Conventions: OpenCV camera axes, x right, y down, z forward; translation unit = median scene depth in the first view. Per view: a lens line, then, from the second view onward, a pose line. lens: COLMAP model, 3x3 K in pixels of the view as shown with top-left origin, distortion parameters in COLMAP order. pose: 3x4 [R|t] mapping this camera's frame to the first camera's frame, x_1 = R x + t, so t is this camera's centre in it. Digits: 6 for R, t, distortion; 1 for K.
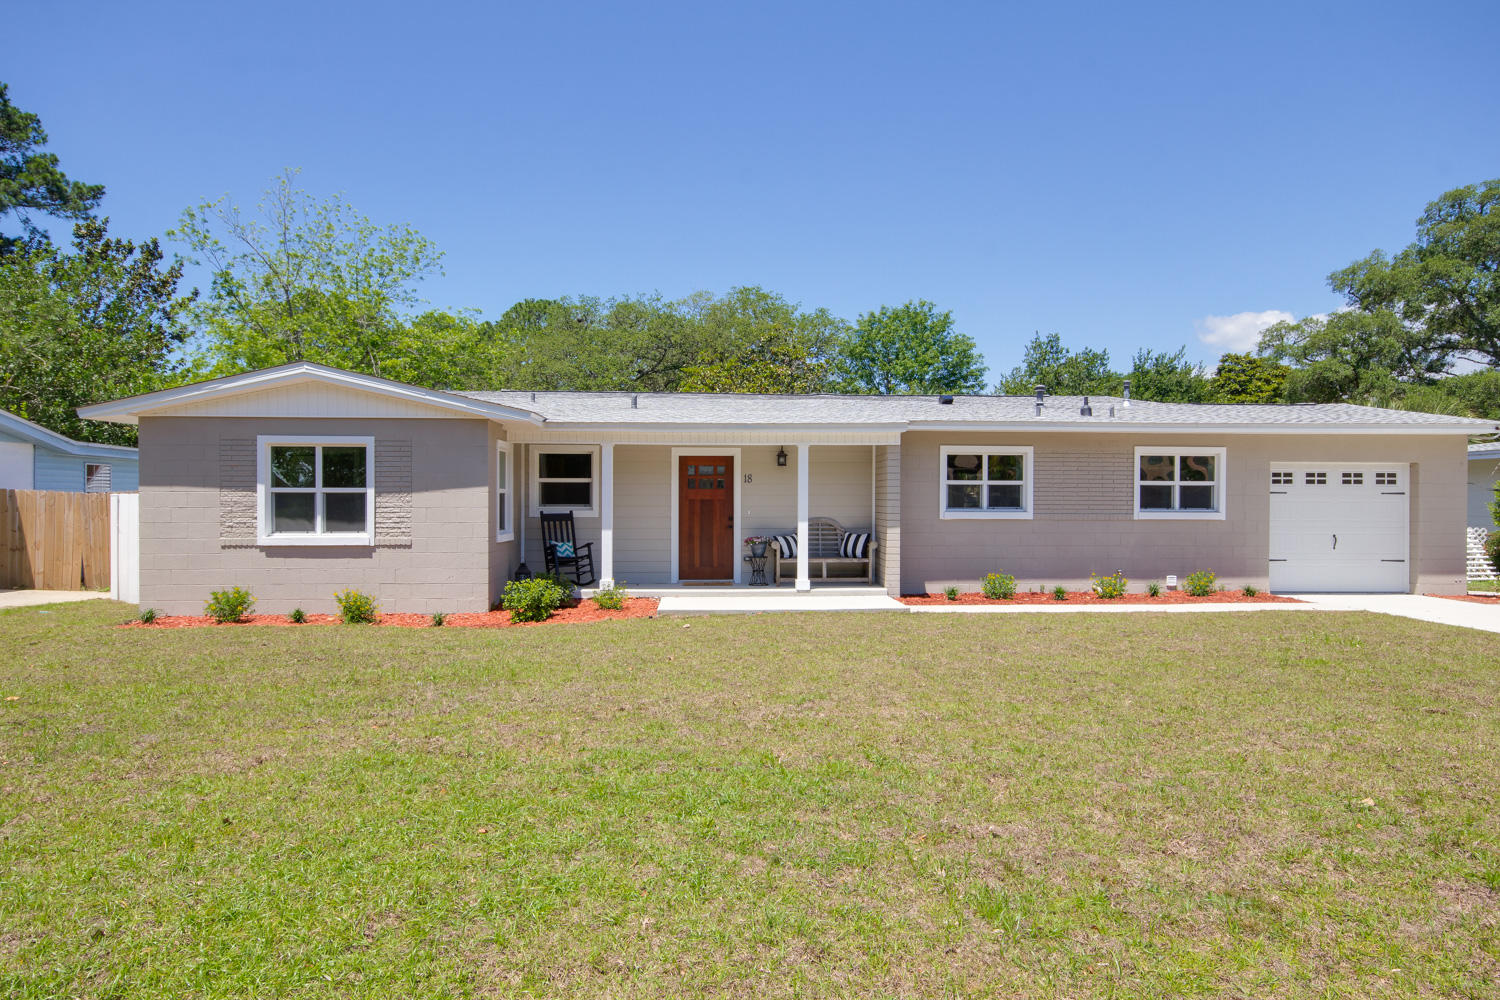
lens RADIAL K [[925.8, 0, 750.0], [0, 925.8, 500.0], [0, 0, 1]] dist [0.004967, 0.002275]
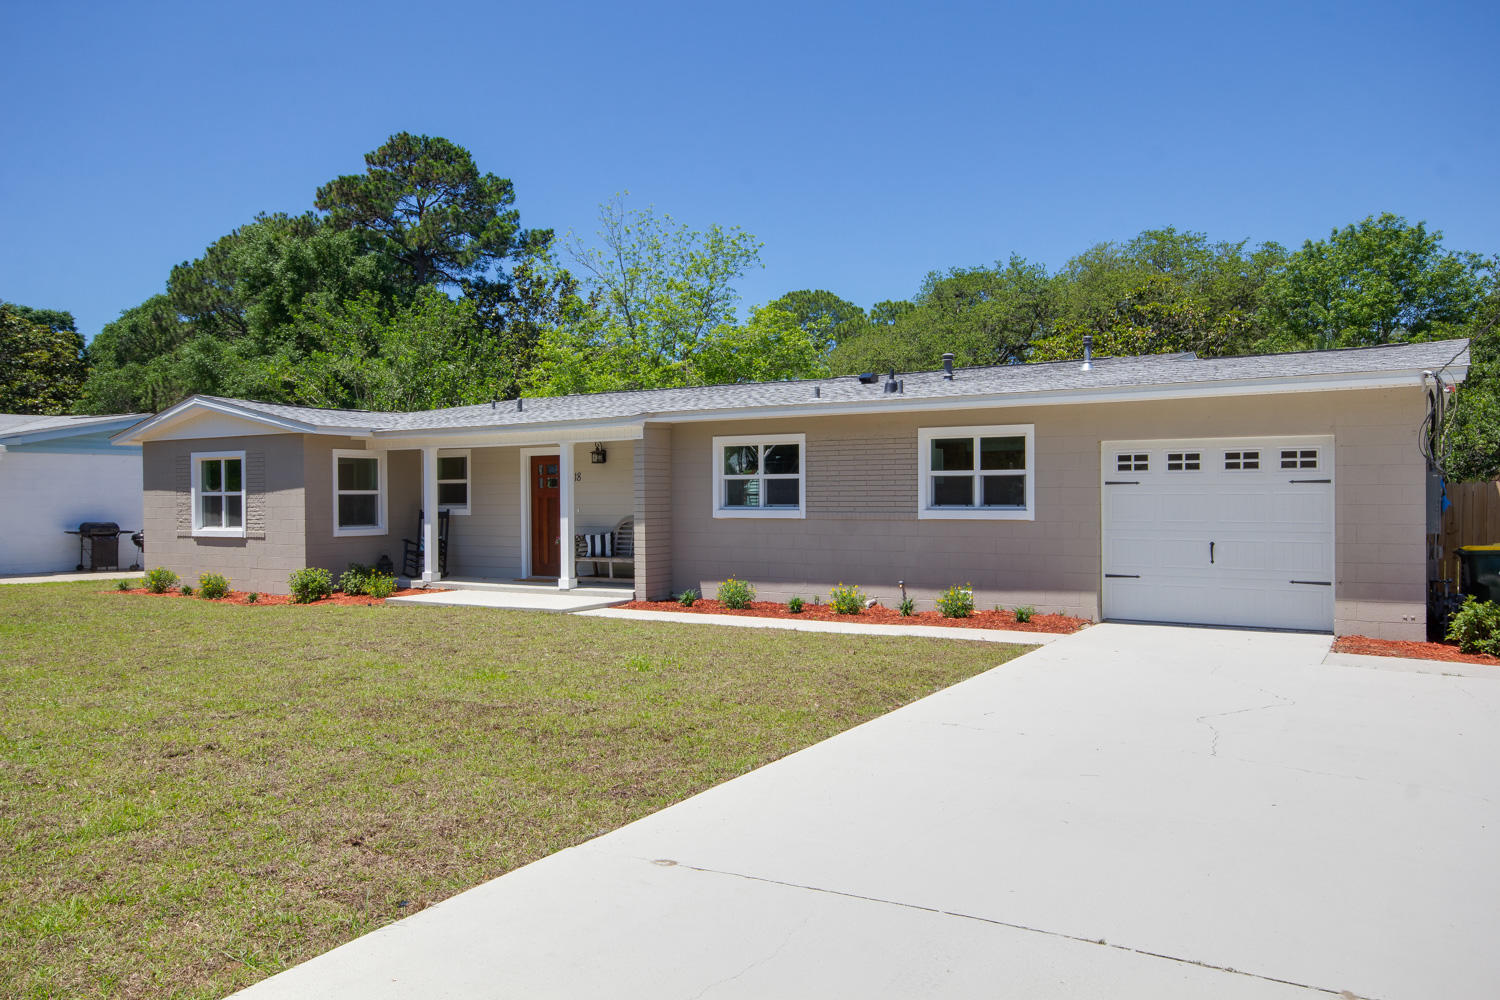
lens RADIAL K [[1032.0, 0, 750.0], [0, 1032.0, 500.0], [0, 0, 1]] dist [-0.000867, 0.001025]
pose [[0.836682, -0.006112, -0.547655, 0.776691], [0.009153, 0.999954, 0.002823, 0.000473], [0.547613, -0.007374, 0.836699, 0.168133]]
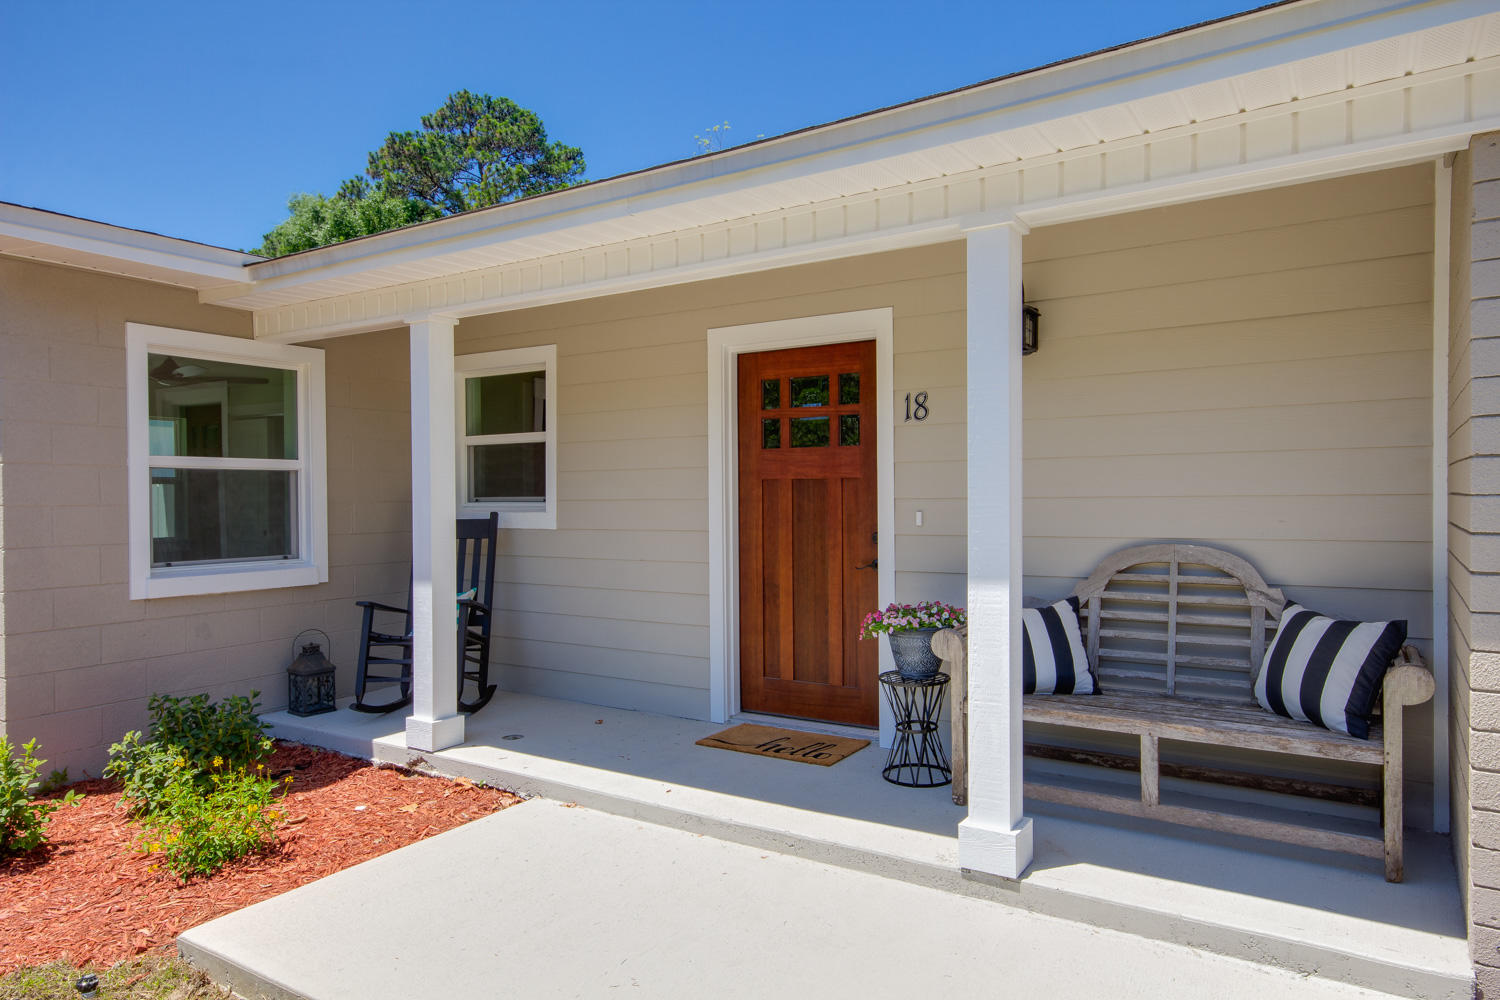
lens RADIAL K [[925.8, 0, 750.0], [0, 925.8, 500.0], [0, 0, 1]] dist [0.004967, 0.002275]
pose [[0.815999, -0.005869, -0.578024, 0.130287], [0.009517, 0.999949, 0.003283, 0.005895], [0.577975, -0.008180, 0.816013, 0.731793]]
